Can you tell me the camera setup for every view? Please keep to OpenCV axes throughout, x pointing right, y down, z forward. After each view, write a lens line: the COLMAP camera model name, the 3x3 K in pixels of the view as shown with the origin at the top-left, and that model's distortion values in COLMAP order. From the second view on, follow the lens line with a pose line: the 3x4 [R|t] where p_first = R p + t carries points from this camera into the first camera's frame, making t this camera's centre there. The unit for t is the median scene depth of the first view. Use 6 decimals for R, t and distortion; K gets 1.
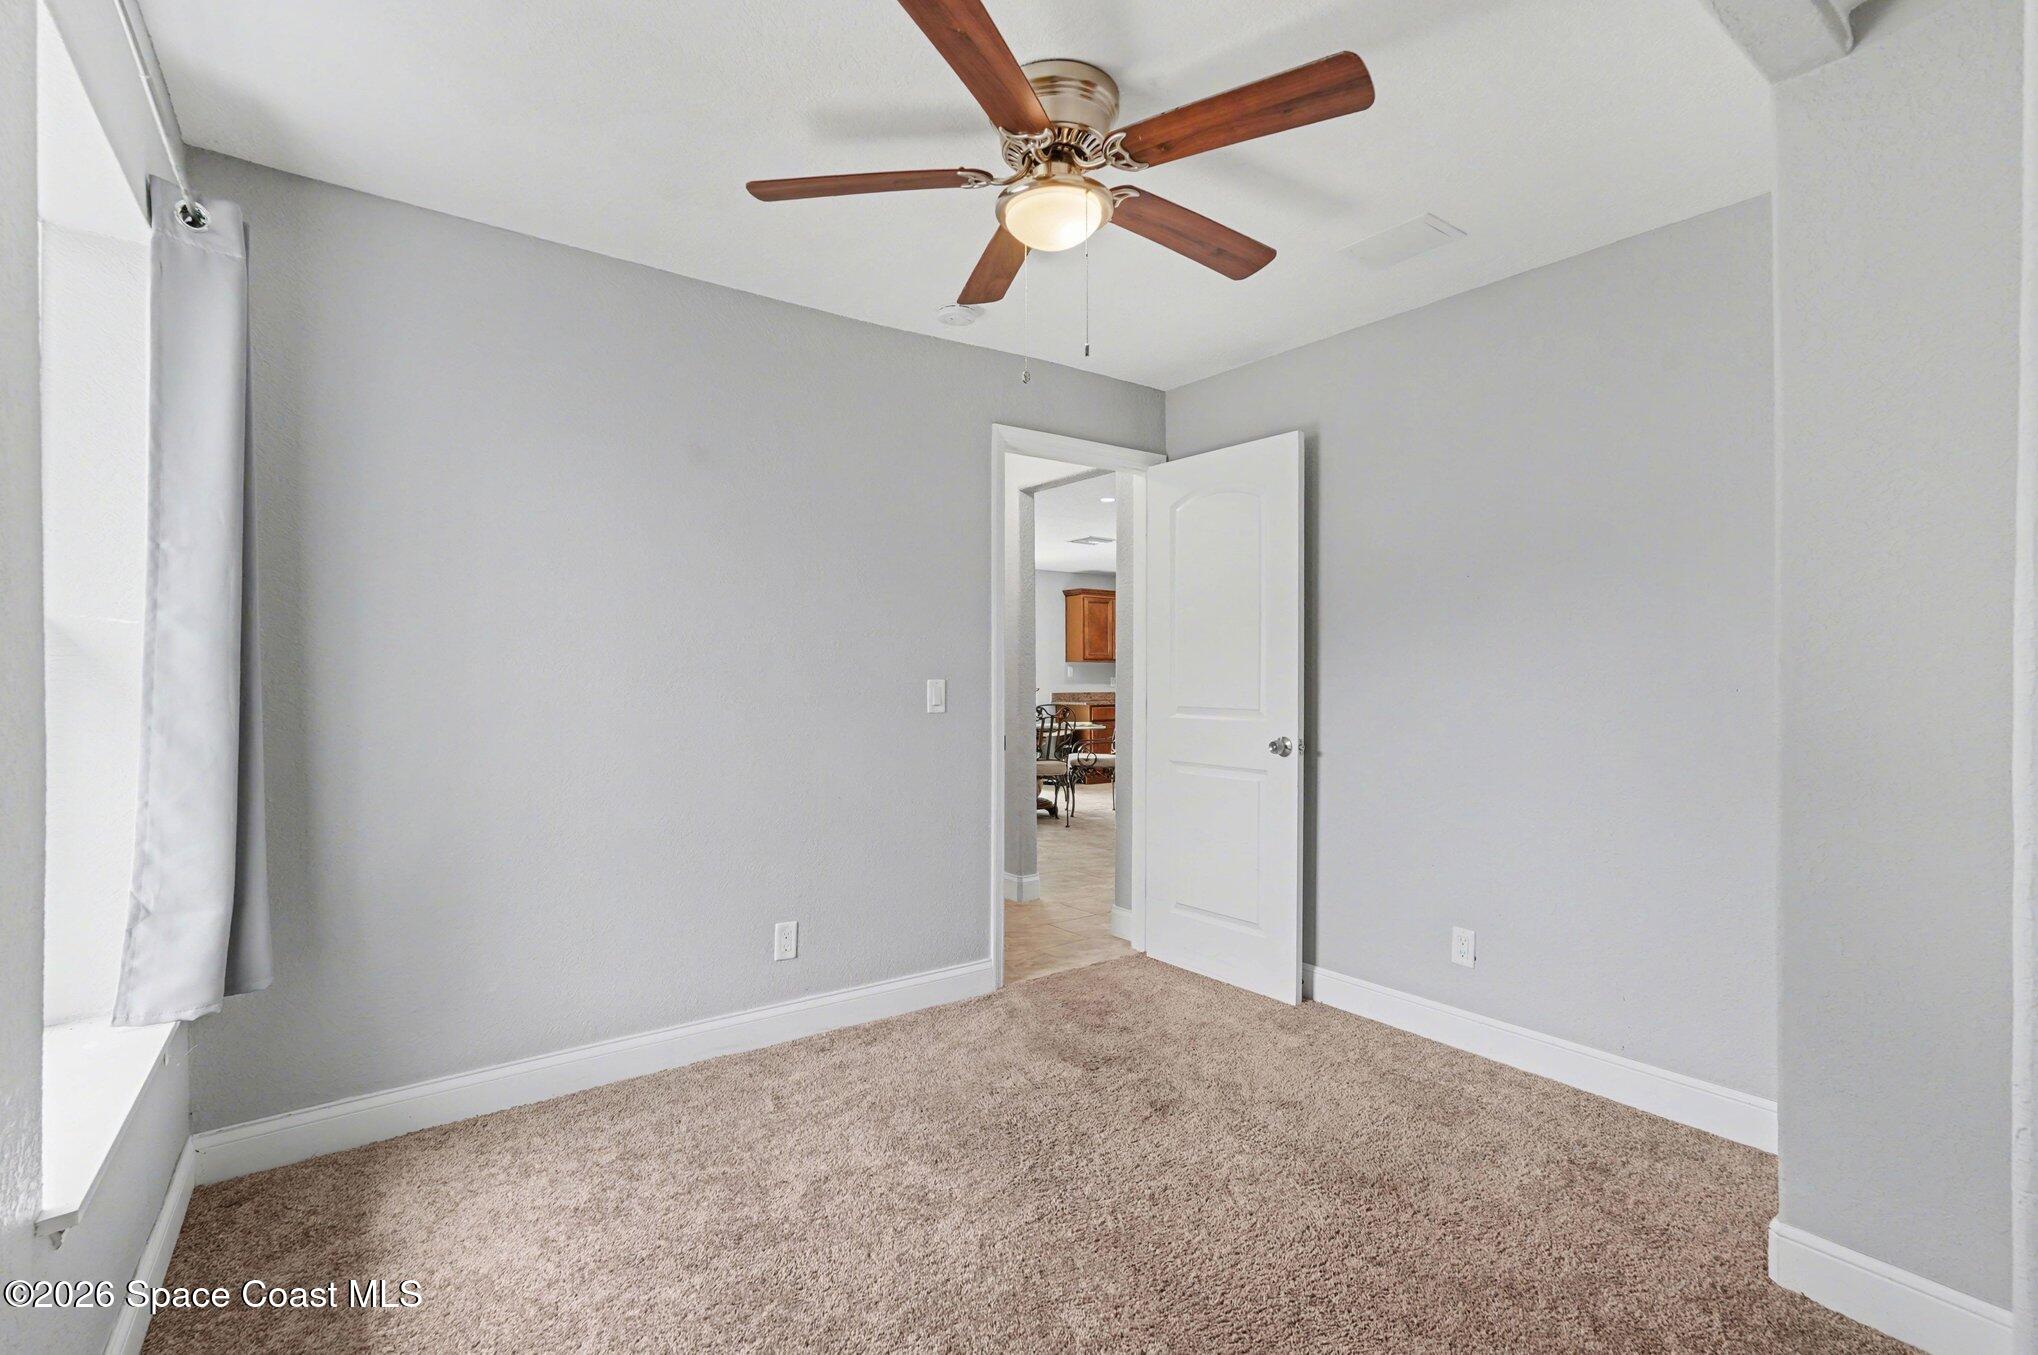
lens RADIAL K [[918.7, 0, 1015.9], [0, 918.7, 669.6], [0, 0, 1]] dist [-0.010213, 0.006212]
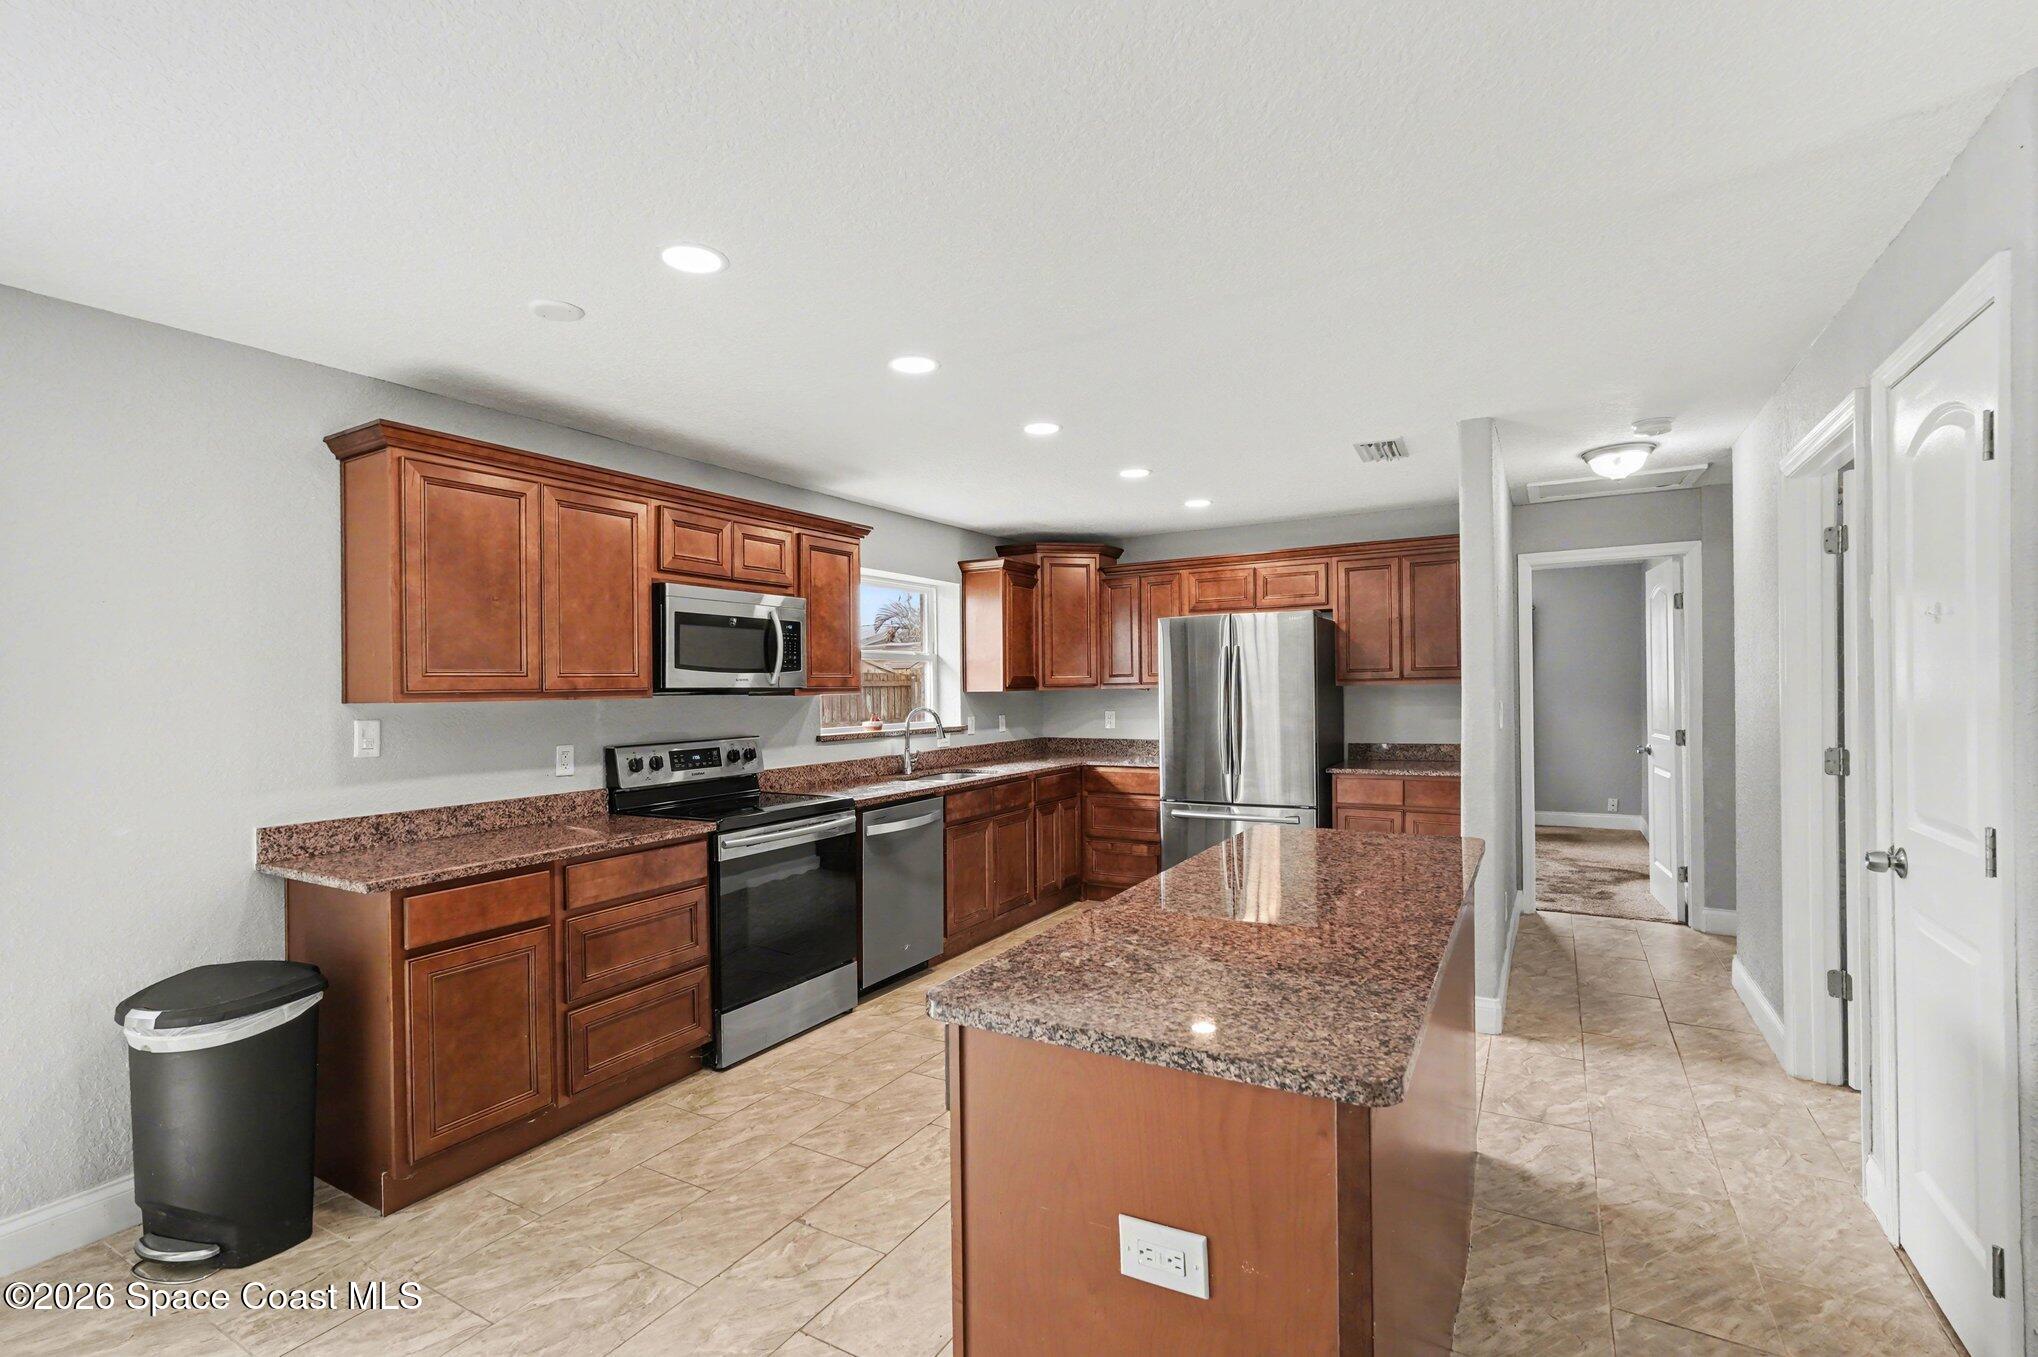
lens RADIAL K [[918.7, 0, 1007.4], [0, 918.7, 670.1], [0, 0, 1]] dist [-0.010213, 0.006212]
pose [[0.921991, -0.005137, 0.387177, 0.131309], [0.010863, 0.999862, -0.012602, -0.013212], [-0.387059, 0.015825, 0.921919, 0.689275]]
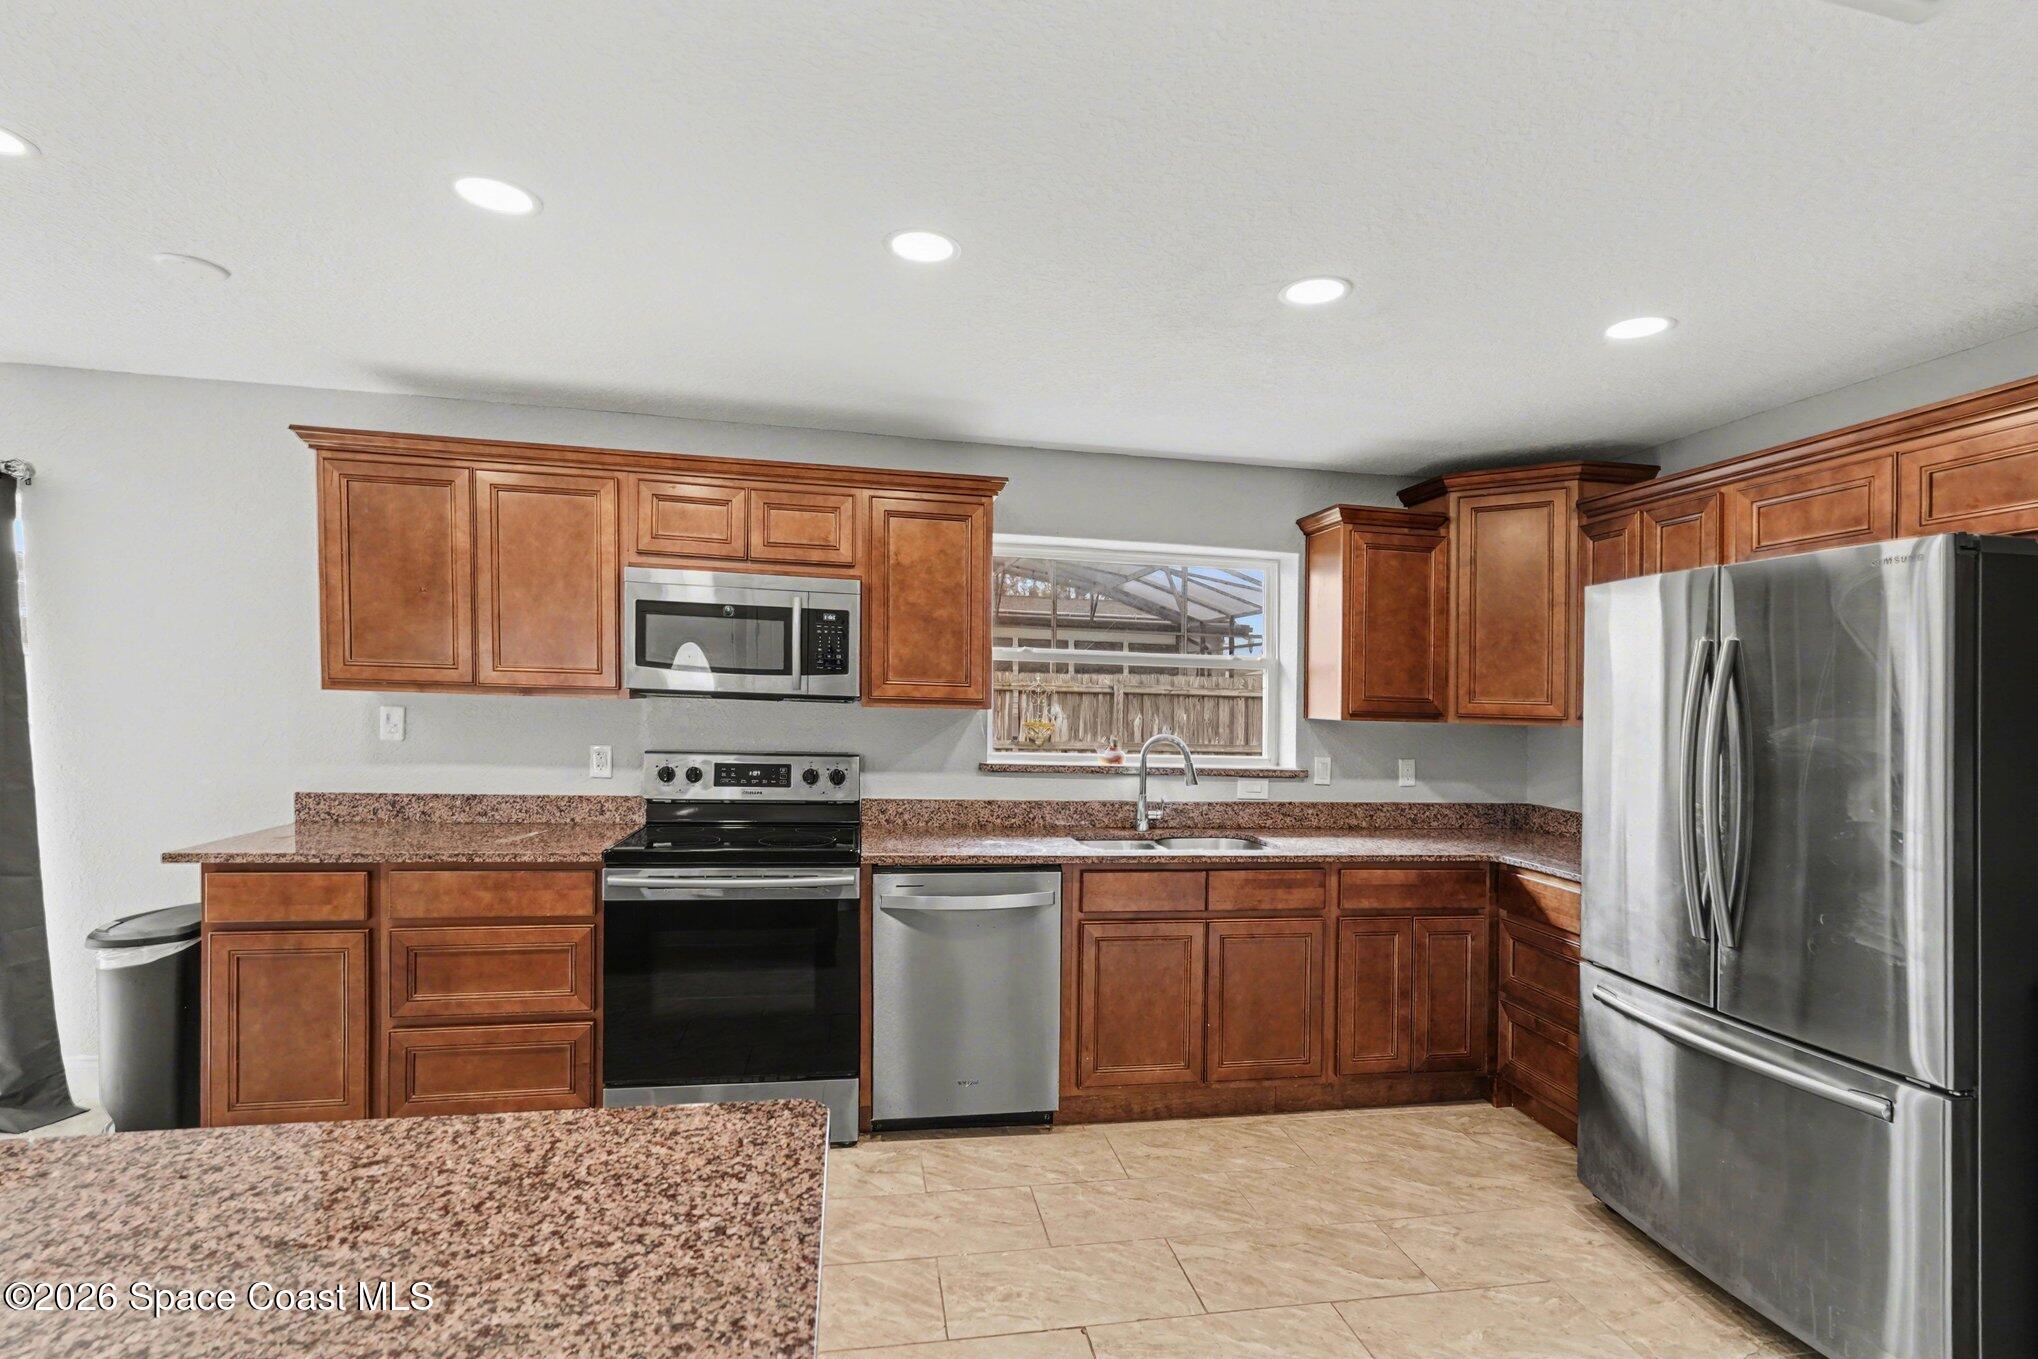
lens RADIAL K [[918.7, 0, 1024.2], [0, 918.7, 670.9], [0, 0, 1]] dist [-0.010213, 0.006212]
pose [[0.898227, 0.016880, -0.439208, 0.380862], [-0.029166, 0.999349, -0.021238, -0.015038], [0.438563, 0.031886, 0.898134, 0.837684]]
